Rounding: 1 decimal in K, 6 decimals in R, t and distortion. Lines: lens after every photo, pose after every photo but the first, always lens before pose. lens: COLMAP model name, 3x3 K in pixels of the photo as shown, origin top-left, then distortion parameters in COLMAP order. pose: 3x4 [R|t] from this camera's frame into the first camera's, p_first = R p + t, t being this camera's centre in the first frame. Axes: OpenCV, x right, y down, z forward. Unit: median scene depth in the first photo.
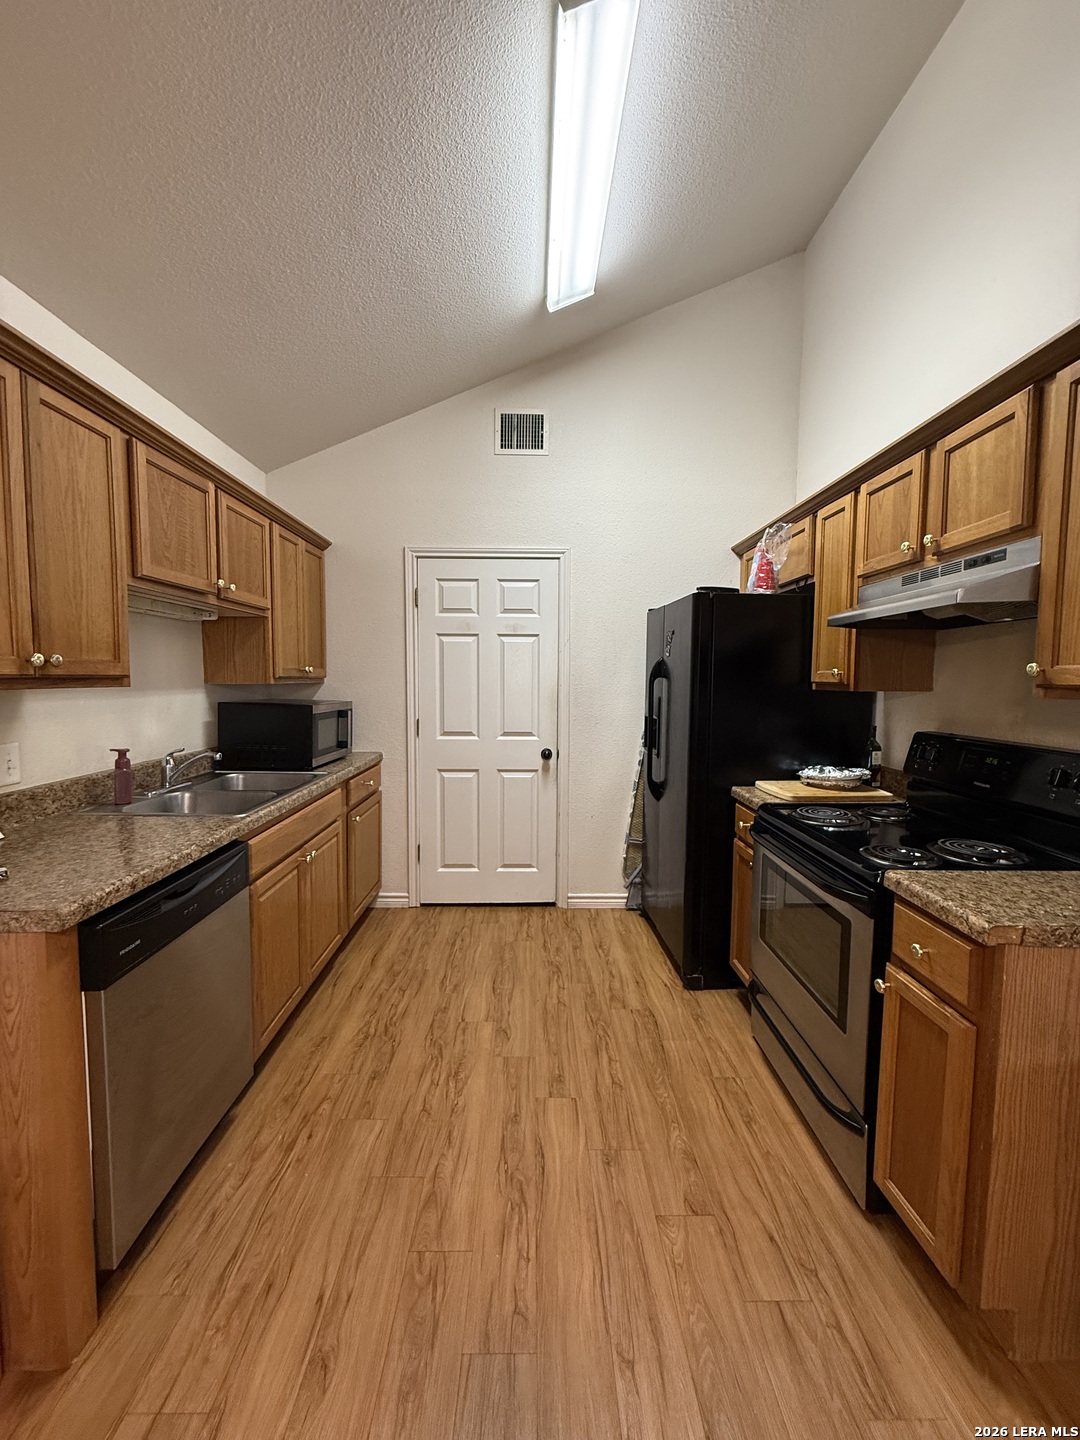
lens RADIAL K [[577.2, 0, 540.0], [0, 577.2, 720.0], [0, 0, 1]] dist [-0.000693, 0.000024]
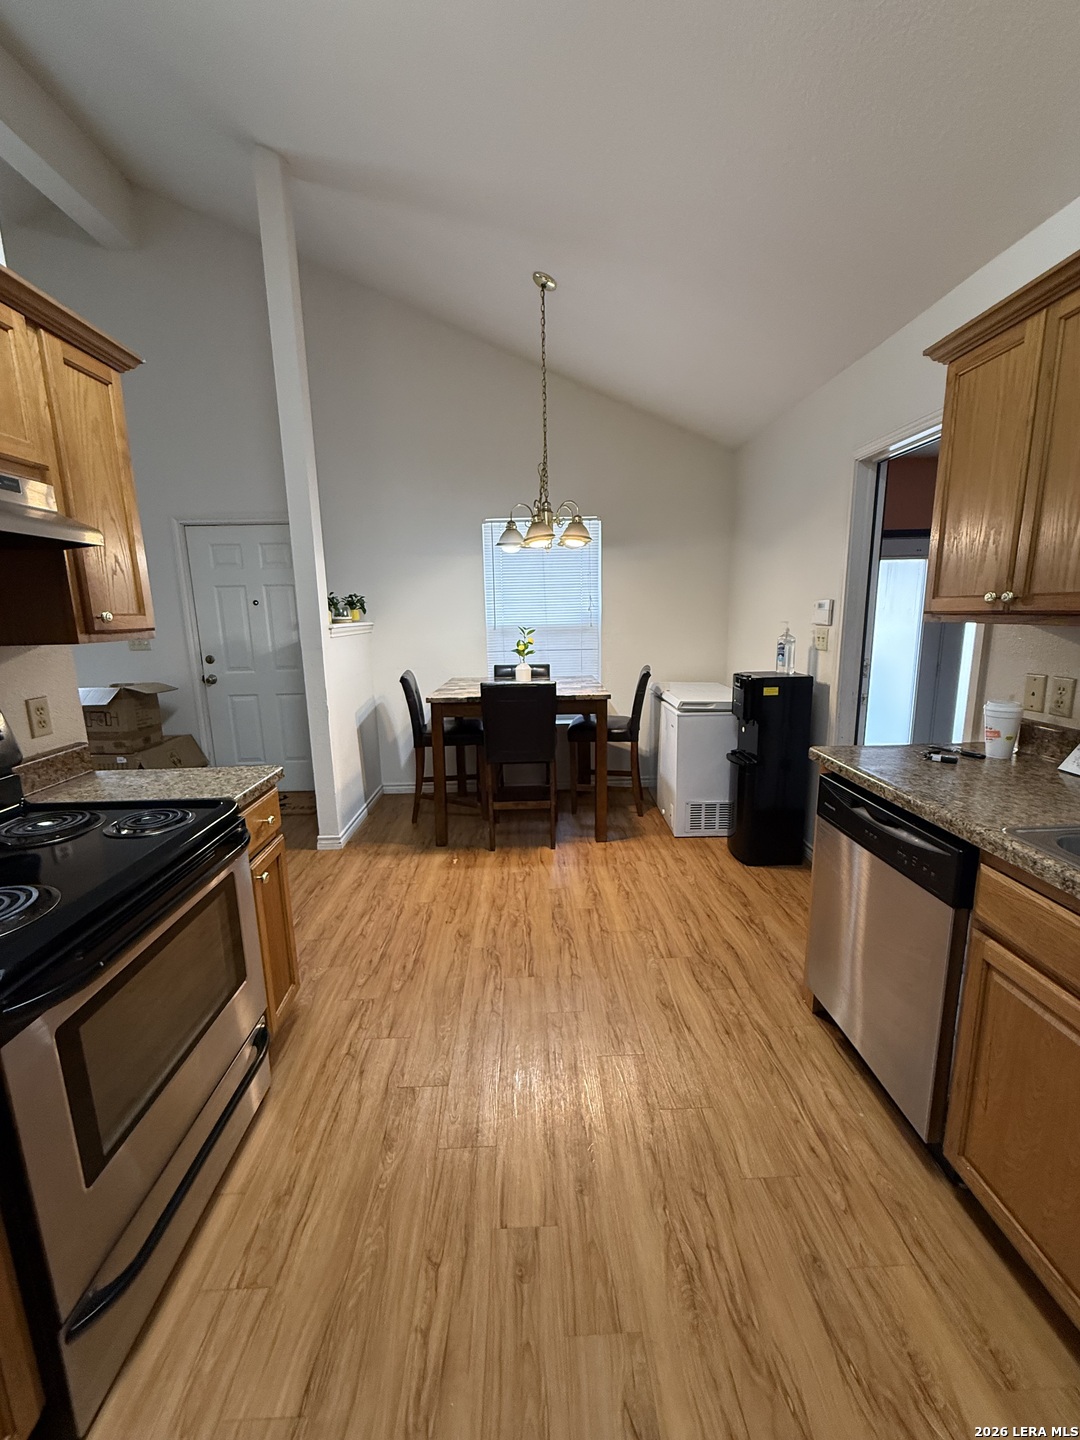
lens RADIAL K [[577.2, 0, 540.0], [0, 577.2, 720.0], [0, 0, 1]] dist [-0.000693, 0.000024]
pose [[-0.999774, 0.015915, -0.014086, 0.016863], [0.011768, 0.966428, 0.256669, -0.150643], [0.017698, 0.256445, -0.966397, 1.869638]]
